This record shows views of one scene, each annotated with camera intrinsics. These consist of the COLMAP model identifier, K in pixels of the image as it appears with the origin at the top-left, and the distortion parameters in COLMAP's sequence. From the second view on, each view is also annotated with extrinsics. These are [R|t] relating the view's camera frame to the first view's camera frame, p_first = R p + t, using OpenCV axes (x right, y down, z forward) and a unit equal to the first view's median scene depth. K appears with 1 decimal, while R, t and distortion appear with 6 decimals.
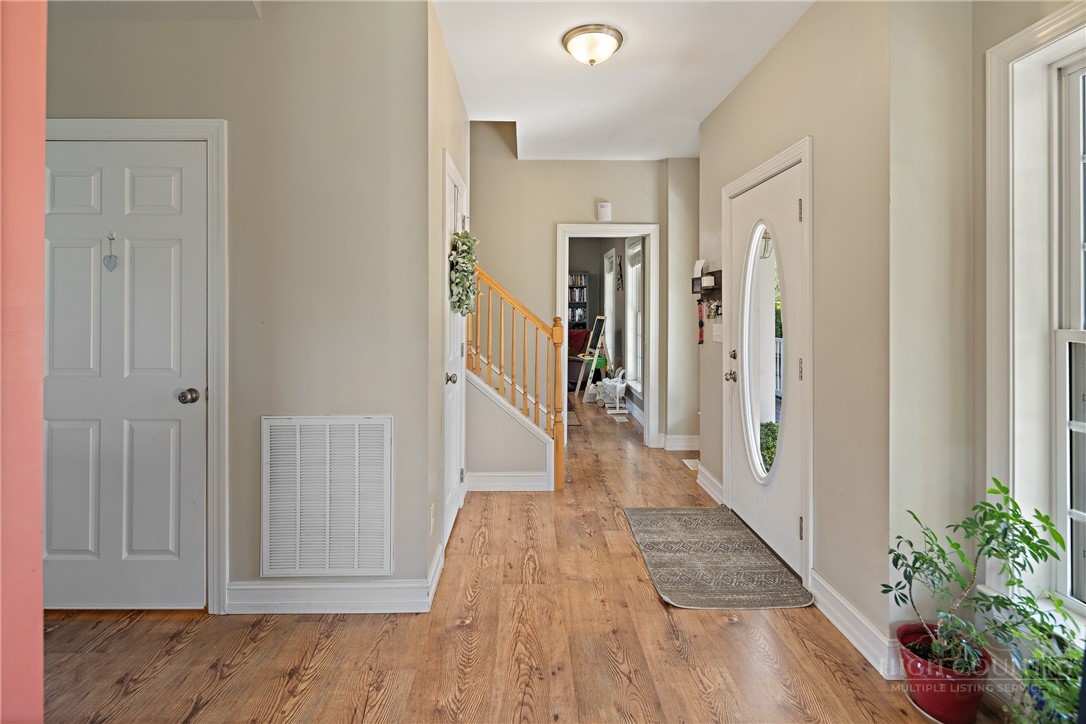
lens RADIAL K [[533.9, 0, 537.3], [0, 533.9, 304.8], [0, 0, 1]] dist [0.003327, -0.004441]
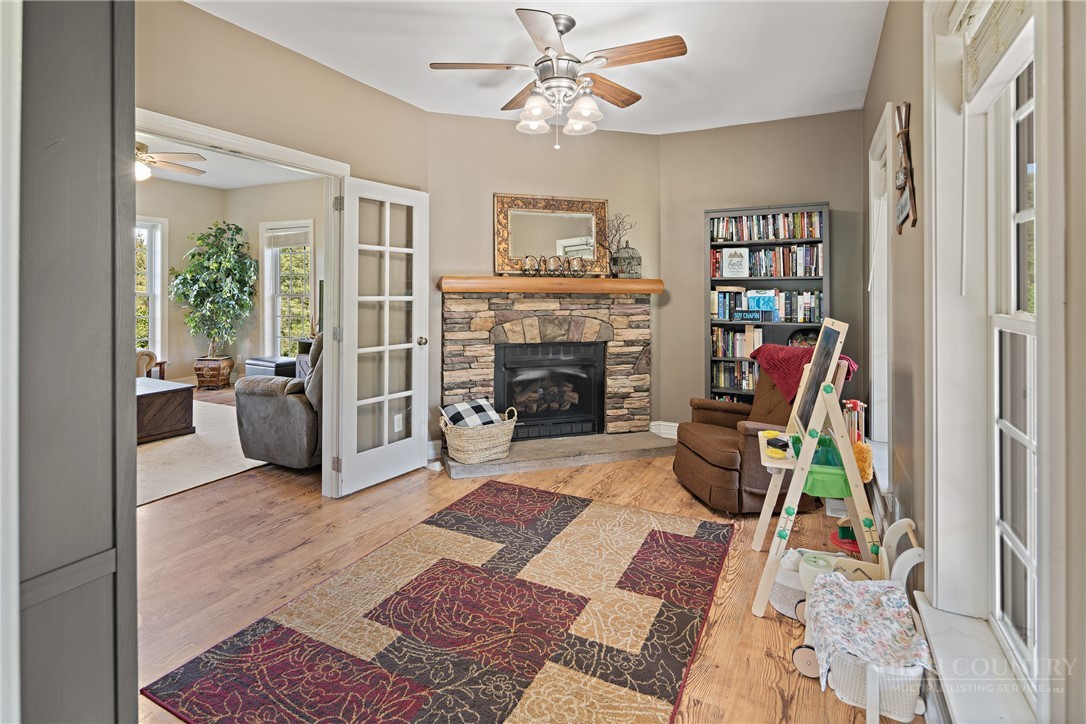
lens RADIAL K [[533.9, 0, 539.9], [0, 533.9, 288.5], [0, 0, 1]] dist [0.003327, -0.004441]
pose [[0.879574, -0.006805, -0.475713, 0.094983], [0.005705, 0.999977, -0.003757, 0.004090], [0.475727, 0.000590, 0.879593, 0.527232]]
